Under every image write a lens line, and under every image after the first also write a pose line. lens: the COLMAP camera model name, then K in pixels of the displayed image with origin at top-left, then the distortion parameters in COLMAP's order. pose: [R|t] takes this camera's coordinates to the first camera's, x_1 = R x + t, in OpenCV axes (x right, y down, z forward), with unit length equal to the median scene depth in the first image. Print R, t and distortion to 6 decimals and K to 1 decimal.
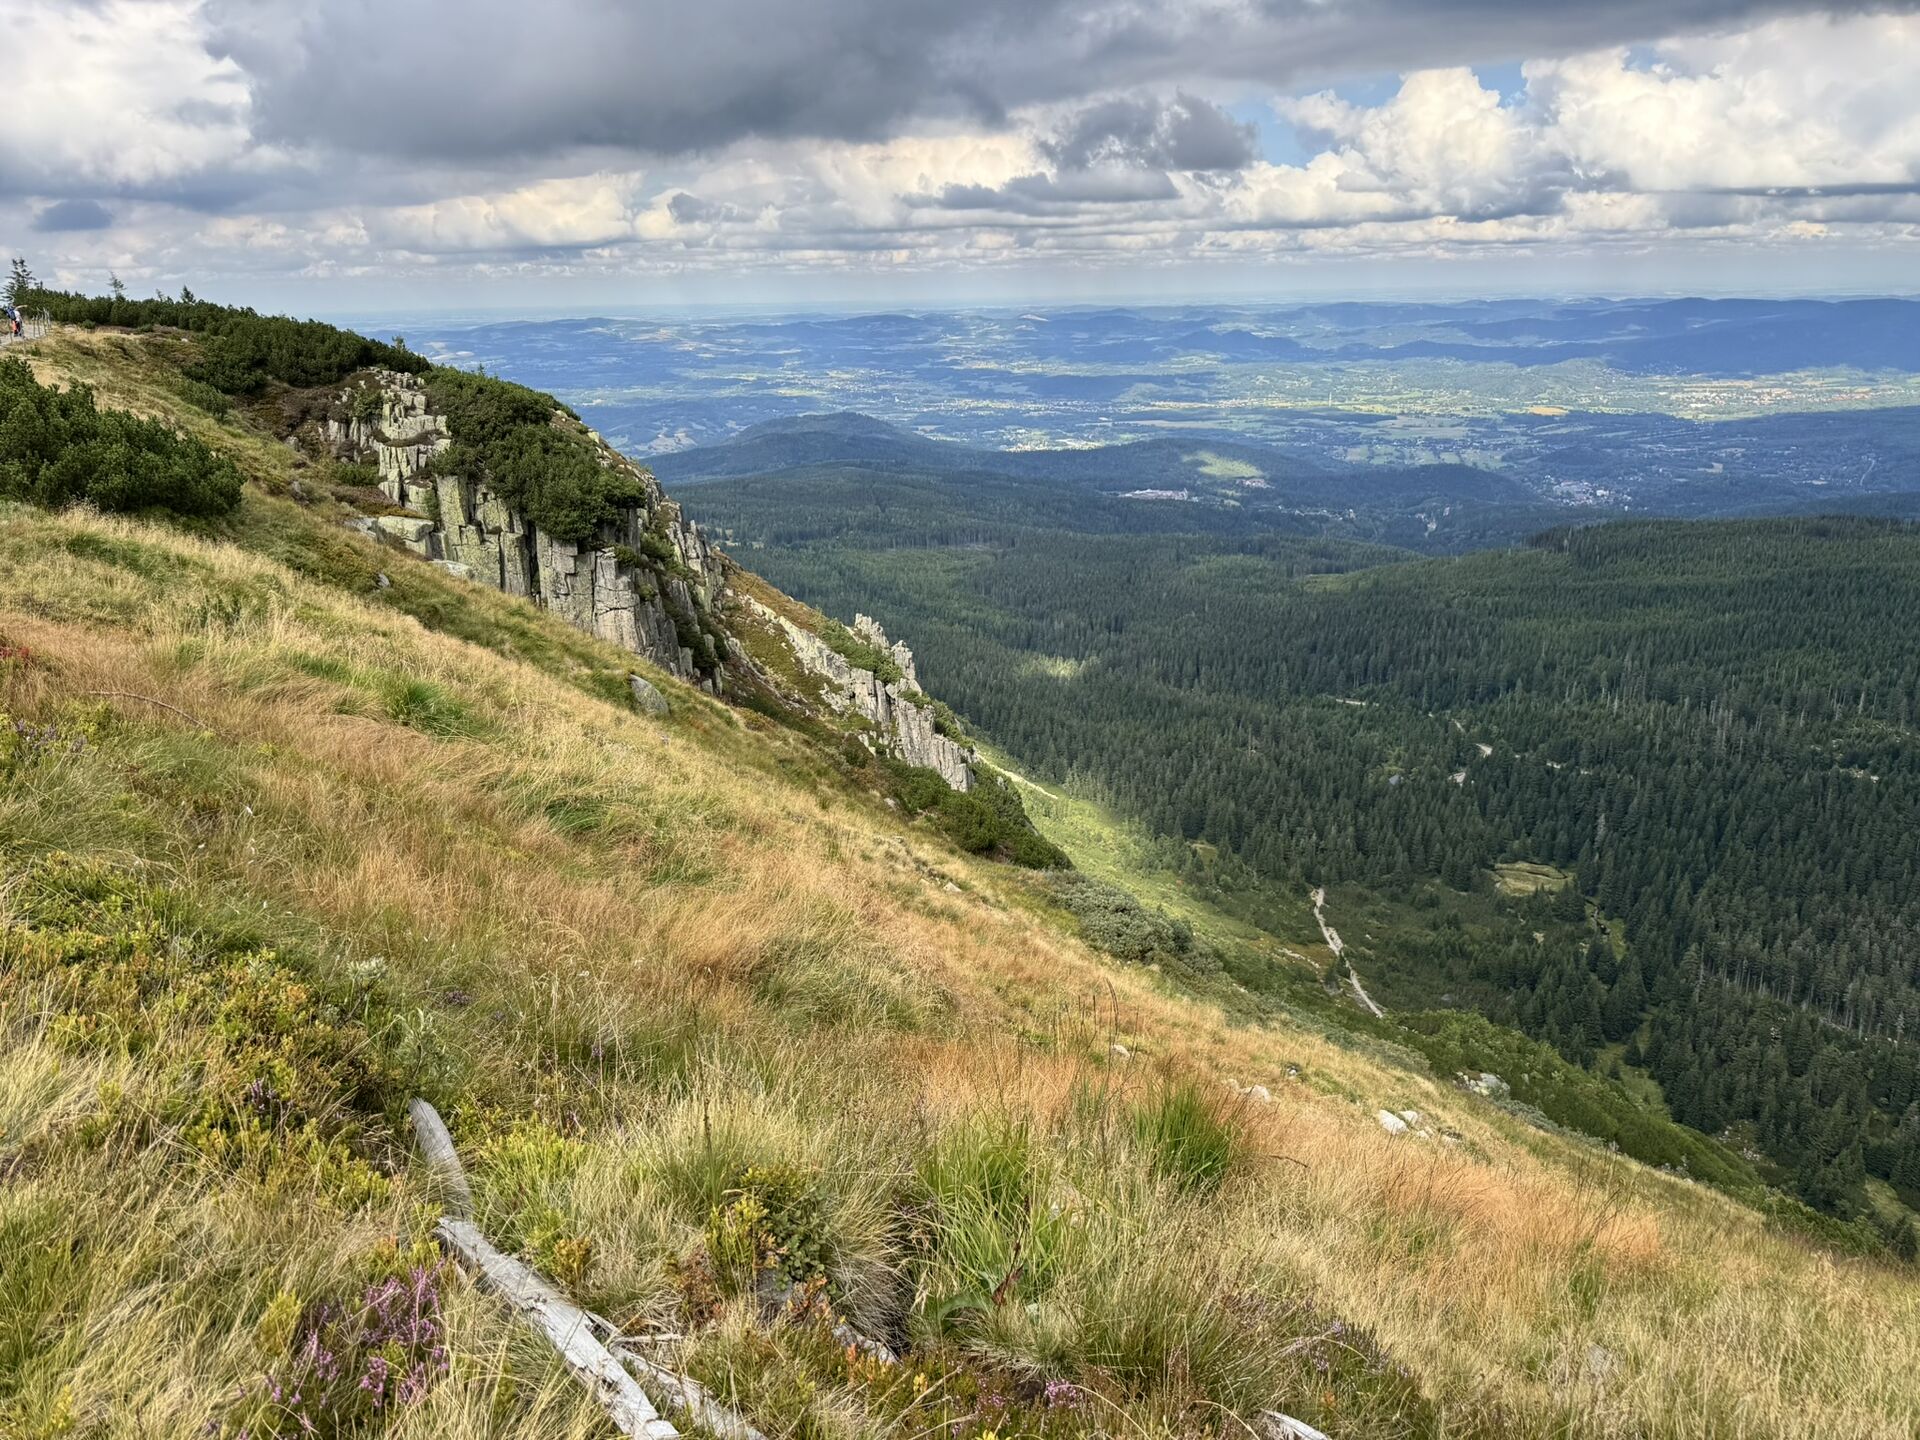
lens RADIAL K [[1333.4, 0, 960.0], [0, 1333.4, 720.0], [0, 0, 1]] dist [0.149863, -0.250338]
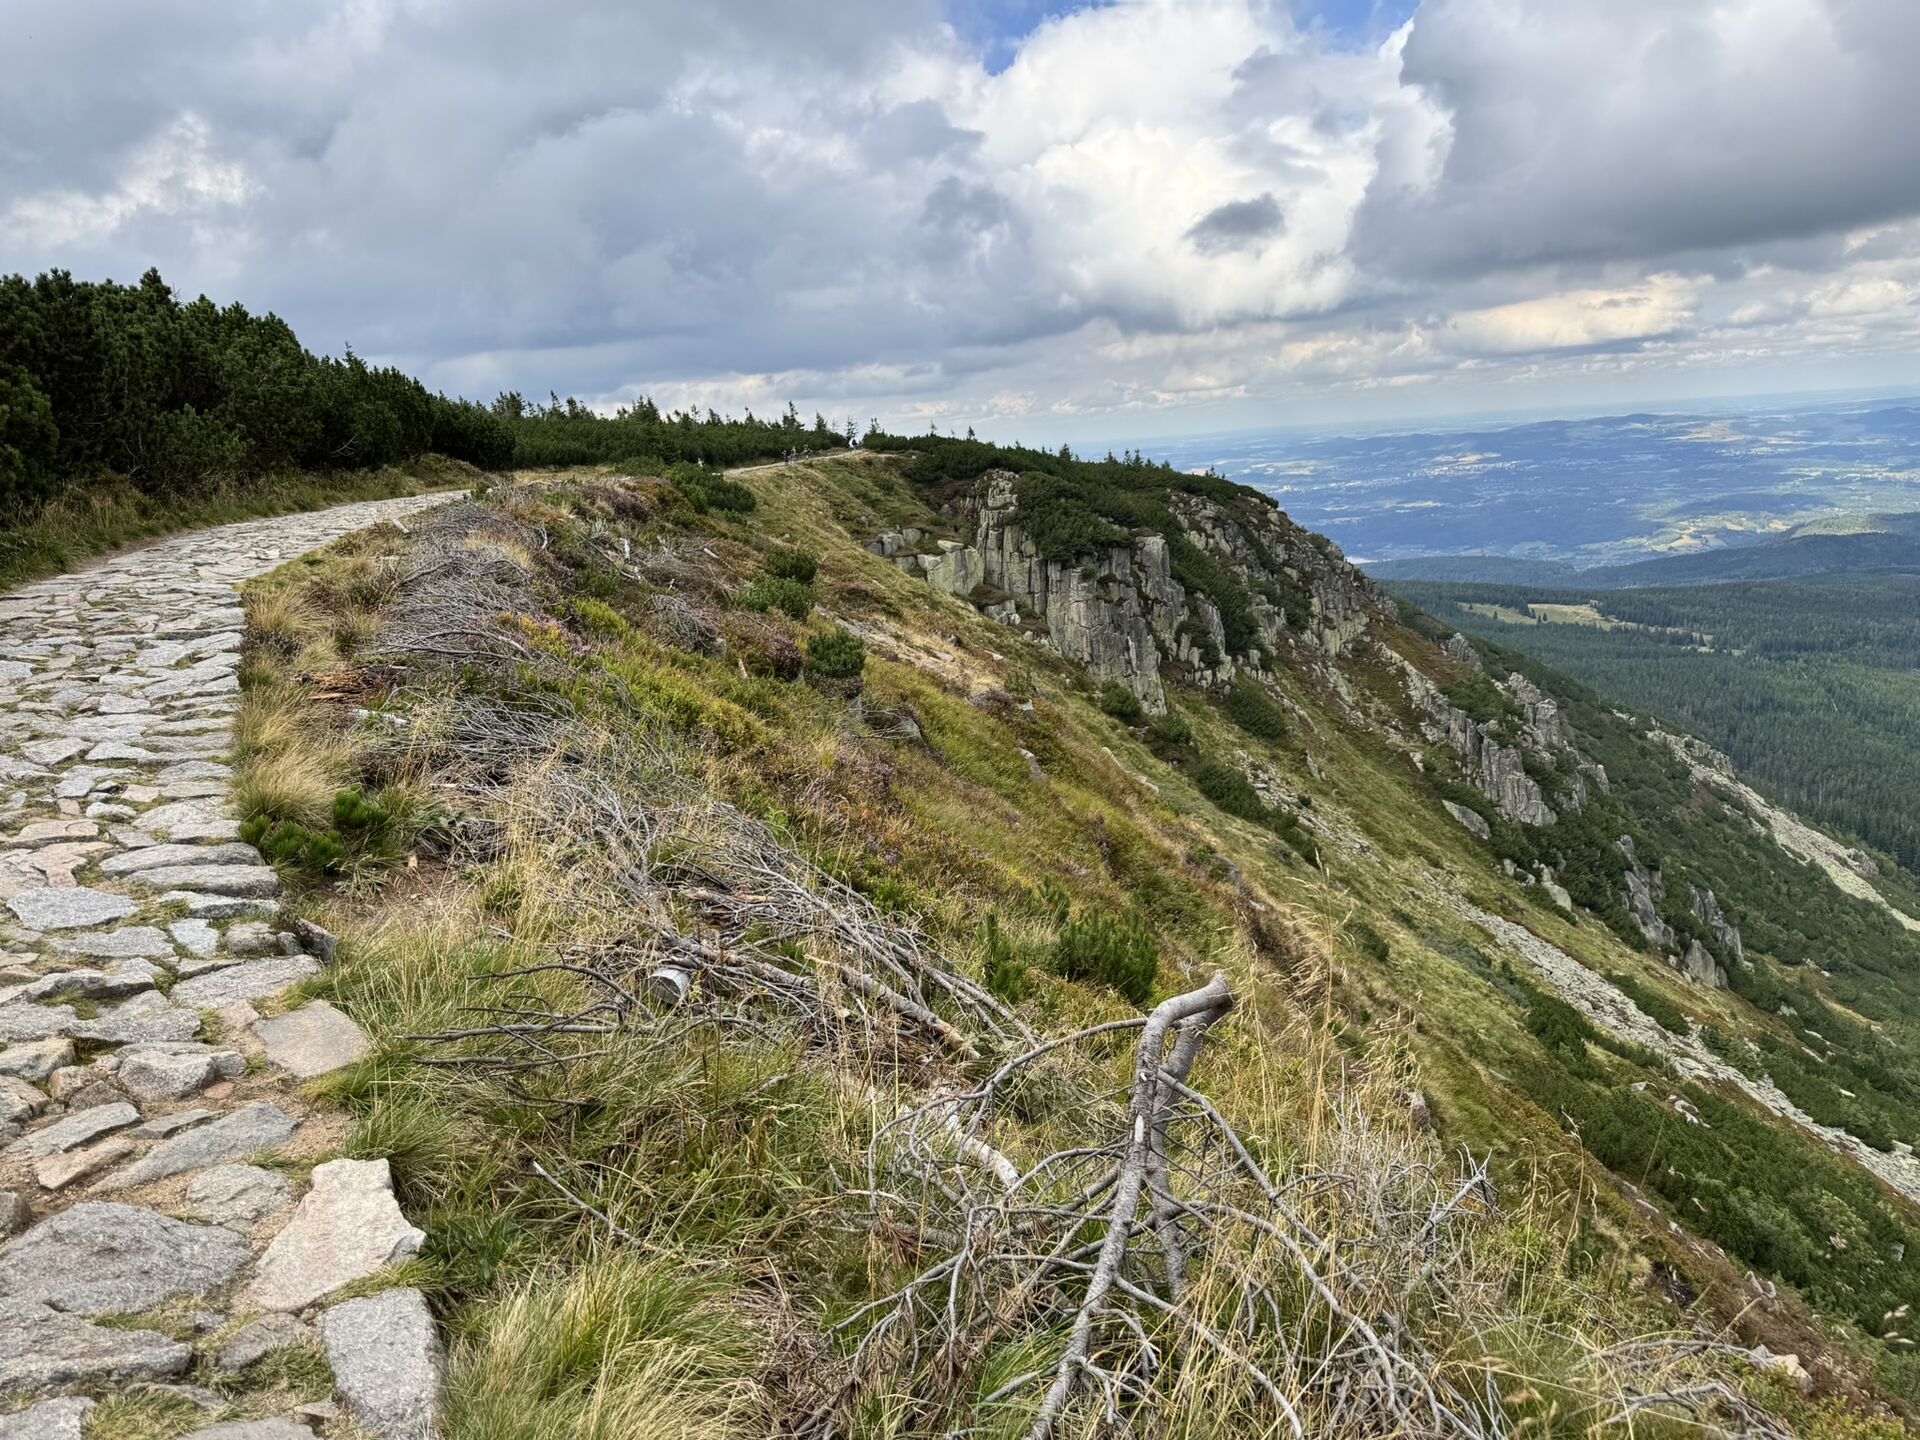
lens RADIAL K [[1333.4, 0, 960.0], [0, 1333.4, 720.0], [0, 0, 1]] dist [0.149863, -0.250338]
pose [[0.760166, 0.105672, -0.641078, 0.133344], [-0.150976, 0.988406, -0.016098, 0.021364], [0.631944, 0.109024, 0.767307, -0.073396]]
